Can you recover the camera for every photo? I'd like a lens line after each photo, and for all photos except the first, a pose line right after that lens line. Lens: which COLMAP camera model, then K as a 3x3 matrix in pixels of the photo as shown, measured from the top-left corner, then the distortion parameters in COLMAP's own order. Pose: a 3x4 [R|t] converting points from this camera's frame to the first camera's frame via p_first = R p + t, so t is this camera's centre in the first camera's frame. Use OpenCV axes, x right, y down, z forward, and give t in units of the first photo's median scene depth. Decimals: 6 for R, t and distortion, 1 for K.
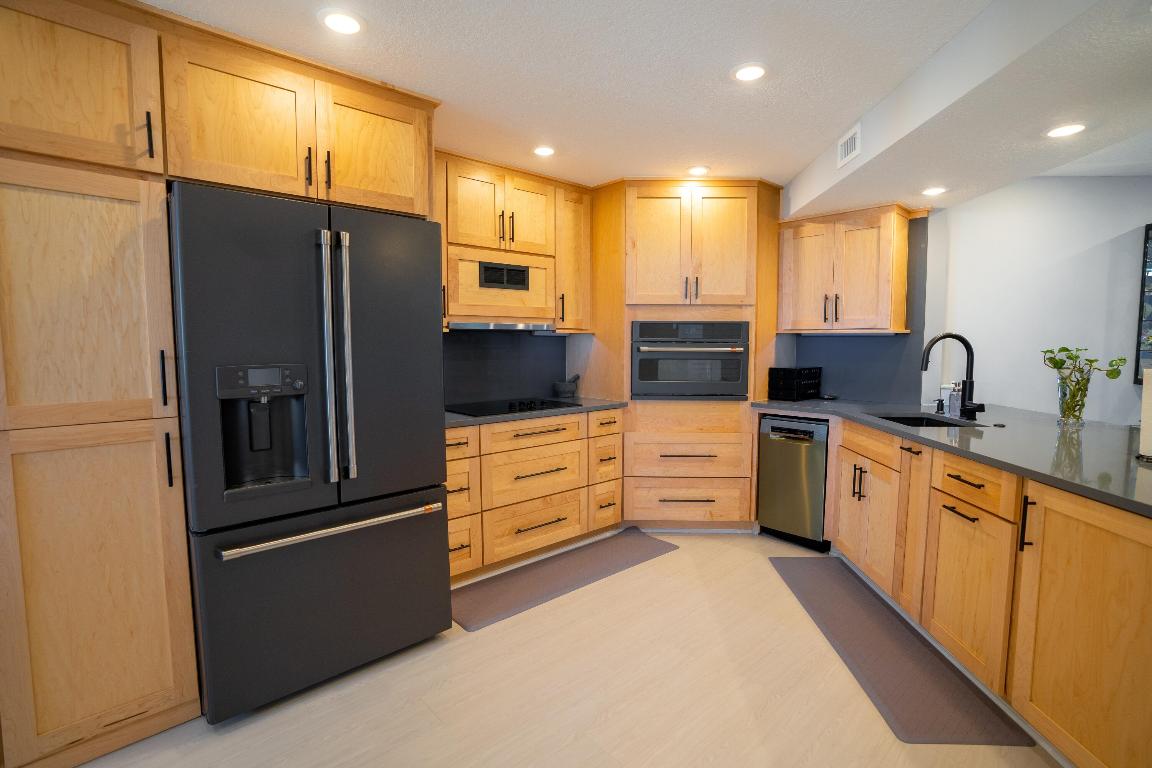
lens RADIAL K [[533.8, 0, 582.3], [0, 533.8, 384.1], [0, 0, 1]] dist [-0.076272, 0.033146]
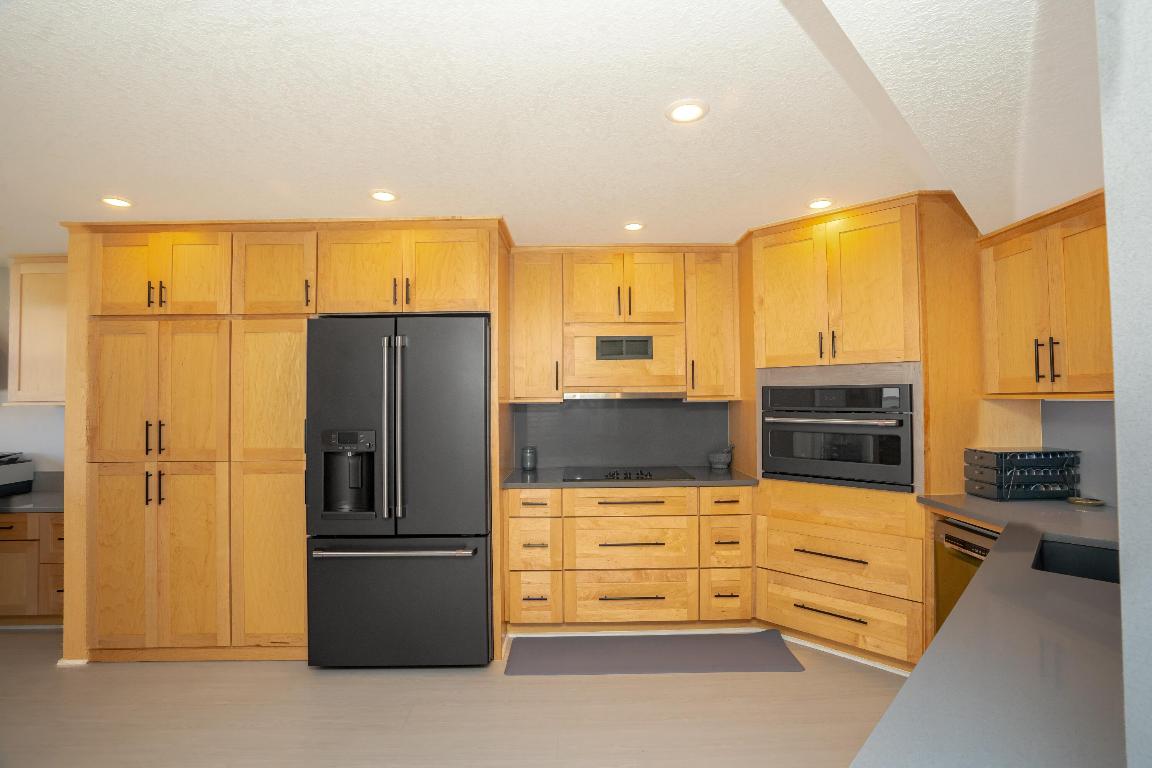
lens RADIAL K [[533.8, 0, 582.3], [0, 533.8, 384.1], [0, 0, 1]] dist [-0.076272, 0.033146]
pose [[0.744049, -0.023035, -0.667728, 0.477977], [-0.045235, 0.995375, -0.084745, -0.037830], [0.666592, 0.093259, 0.739566, 0.170466]]
